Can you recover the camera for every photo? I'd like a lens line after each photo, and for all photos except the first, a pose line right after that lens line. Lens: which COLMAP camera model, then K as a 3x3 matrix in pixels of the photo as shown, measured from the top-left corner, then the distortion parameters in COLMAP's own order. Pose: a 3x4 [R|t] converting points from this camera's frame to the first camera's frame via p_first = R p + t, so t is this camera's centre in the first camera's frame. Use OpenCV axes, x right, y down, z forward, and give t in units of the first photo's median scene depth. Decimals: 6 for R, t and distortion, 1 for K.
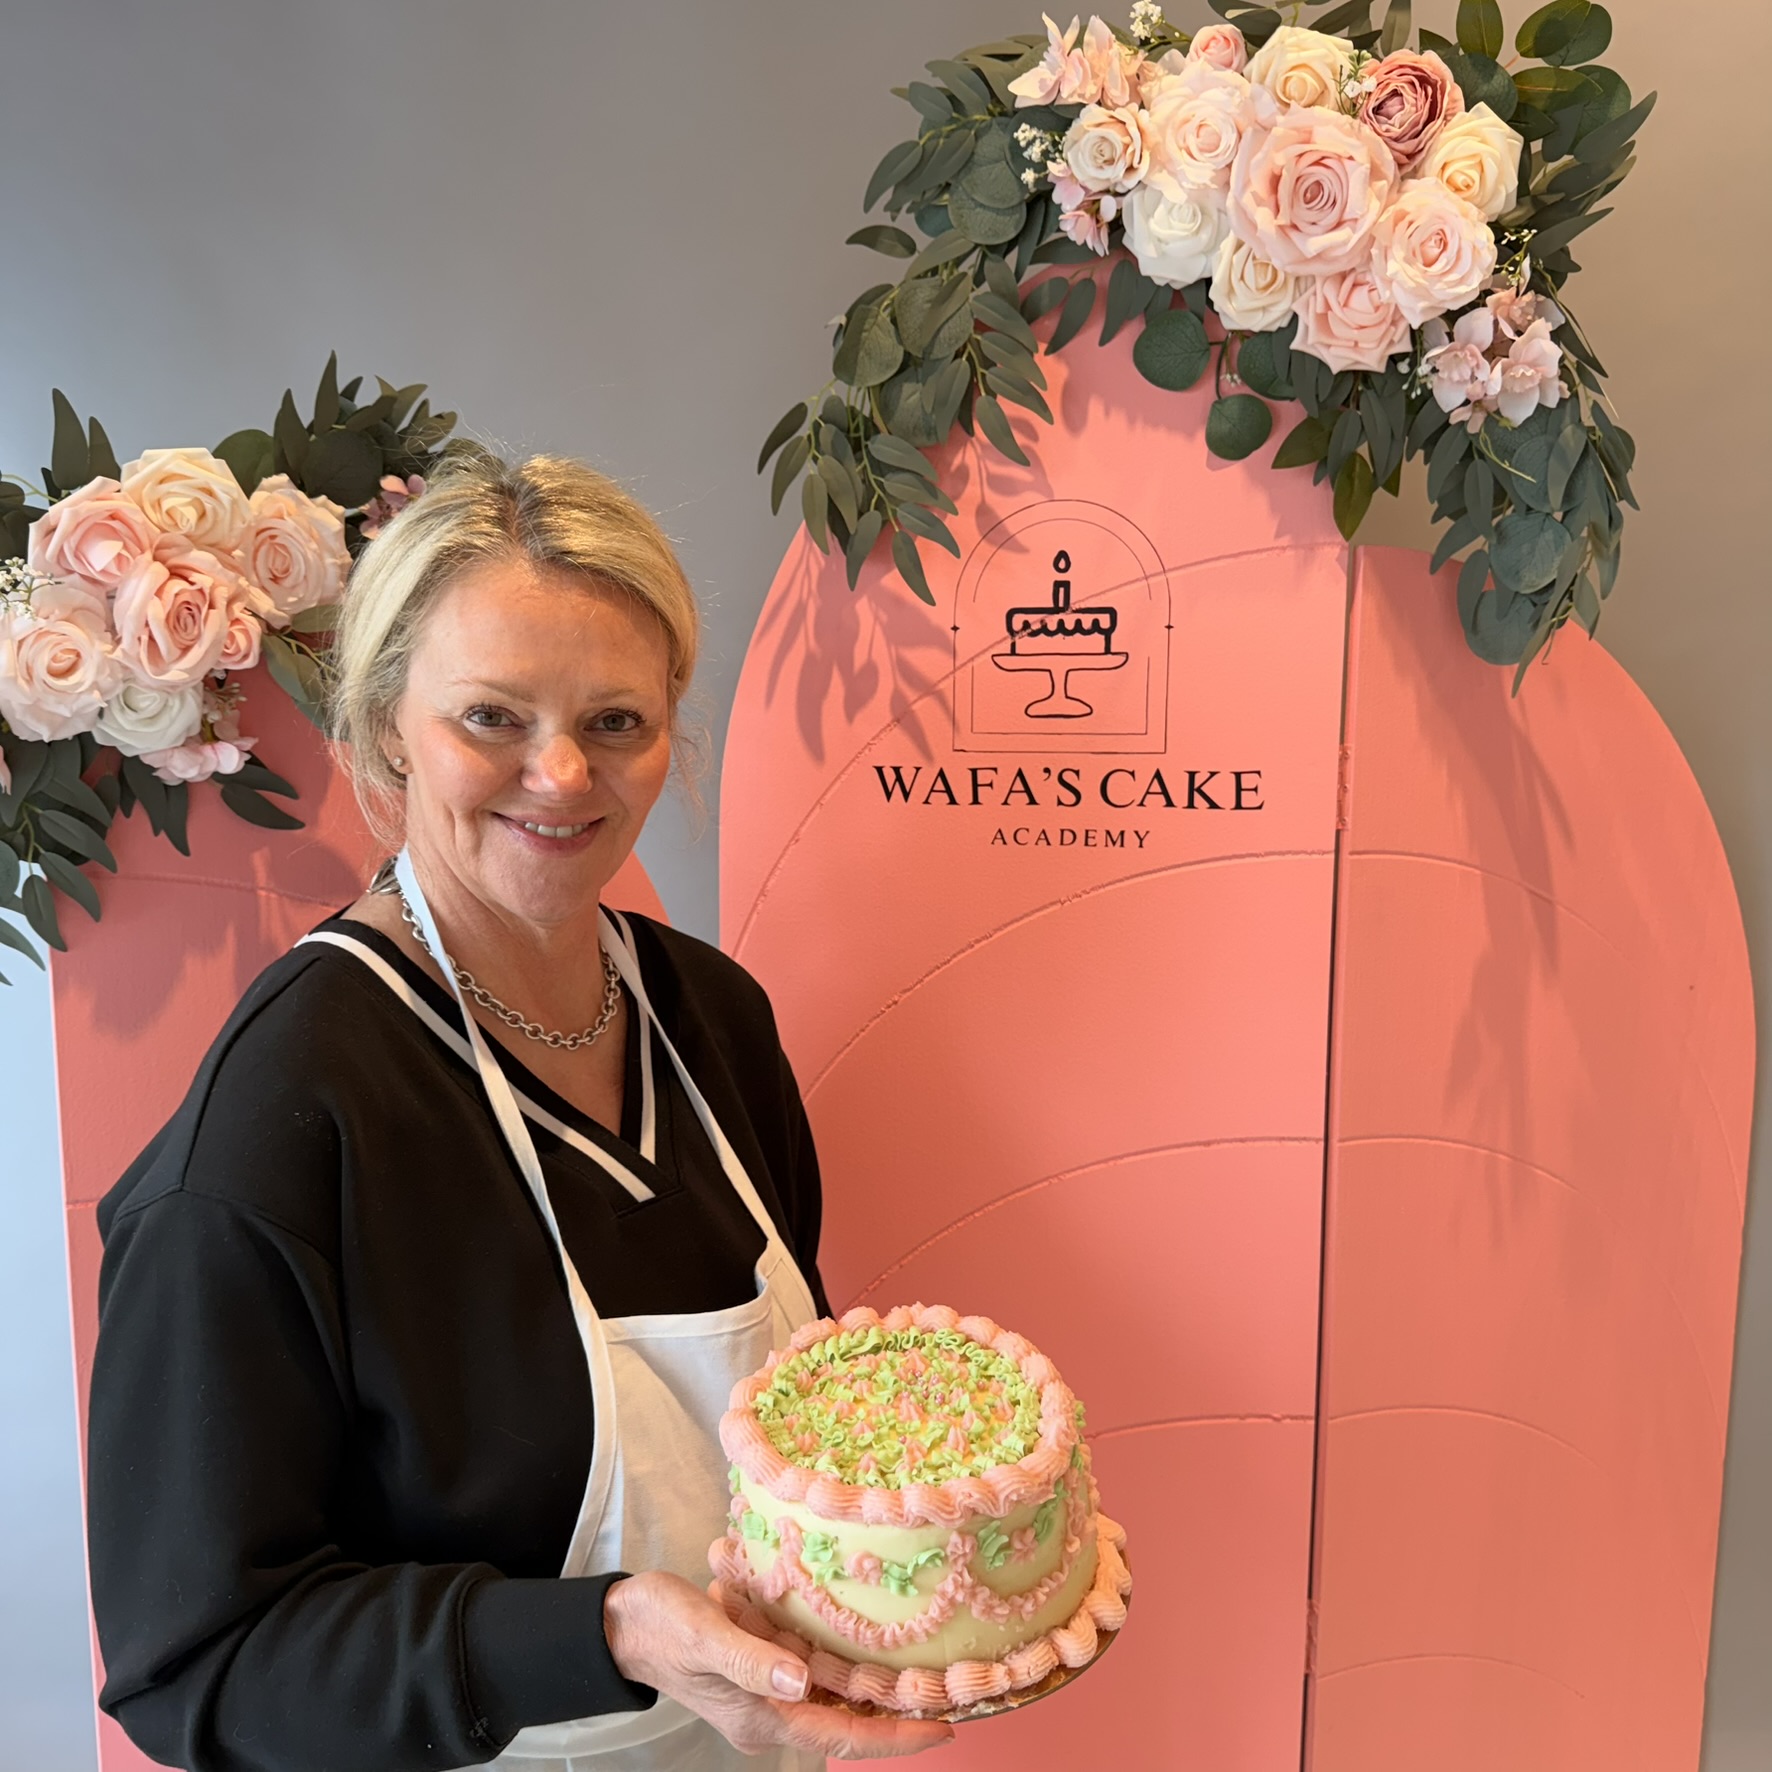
lens RADIAL K [[1646.9, 0, 845.6], [0, 1646.9, 908.0], [0, 0, 1]] dist [-0.019118, 0.000000]
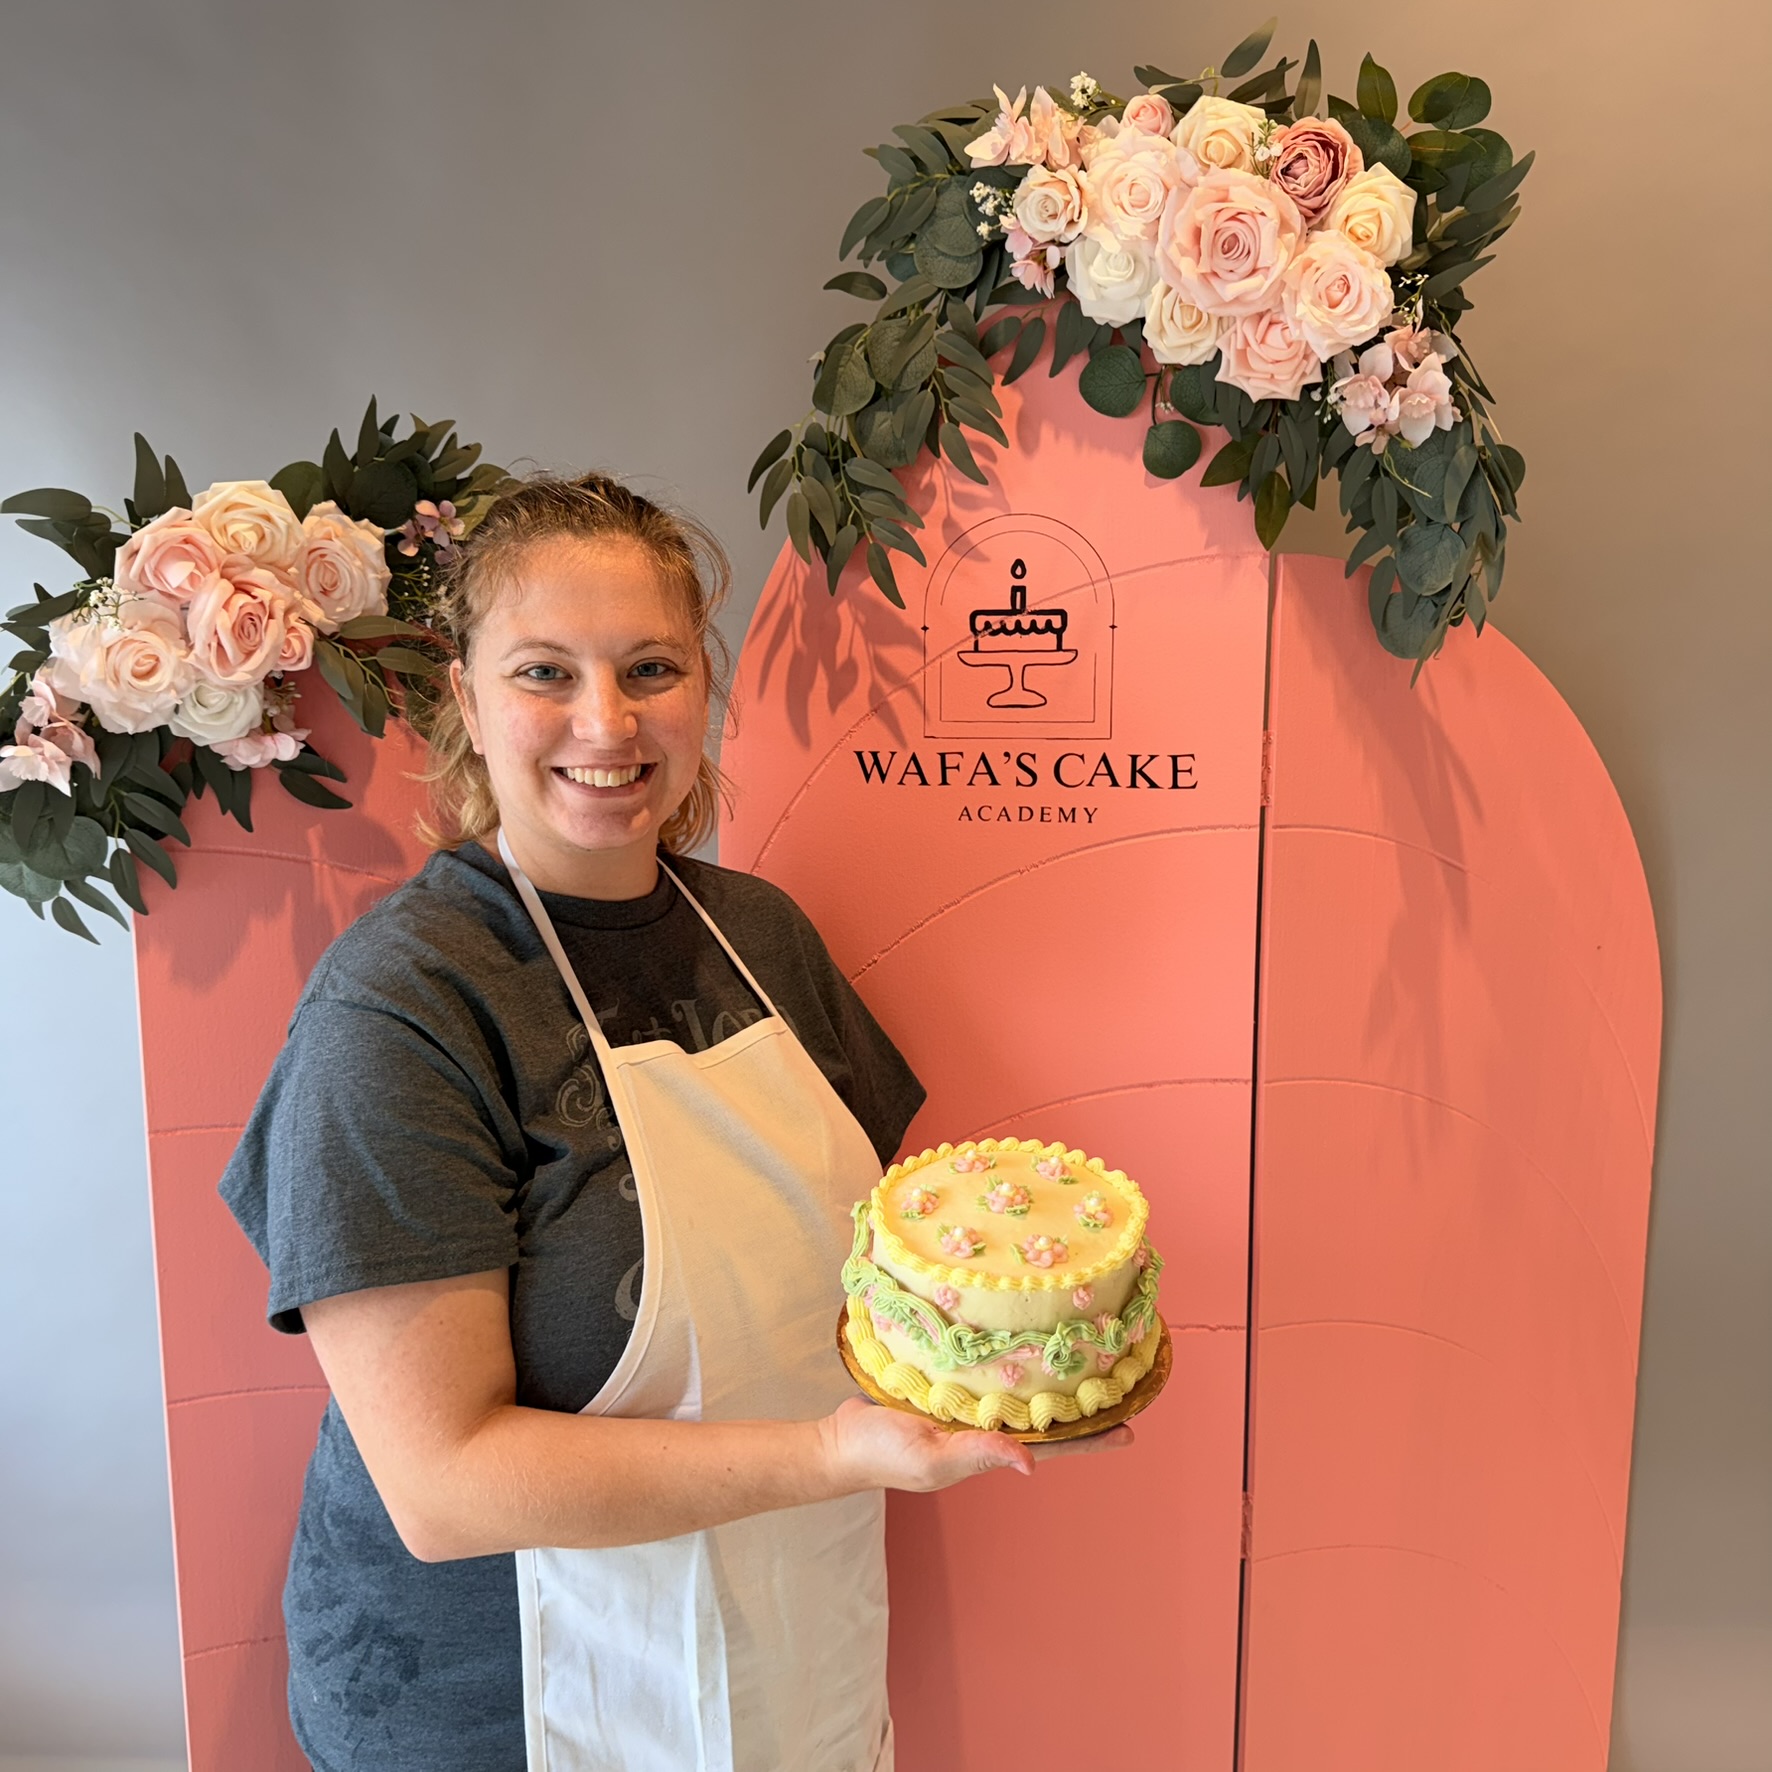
lens RADIAL K [[1646.9, 0, 866.1], [0, 1646.9, 921.0], [0, 0, 1]] dist [-0.019118, 0.000000]
pose [[0.999829, -0.002261, -0.018344, 0.050368], [0.002605, 0.999821, 0.018716, 0.009858], [0.018298, -0.018761, 0.999657, -0.142287]]
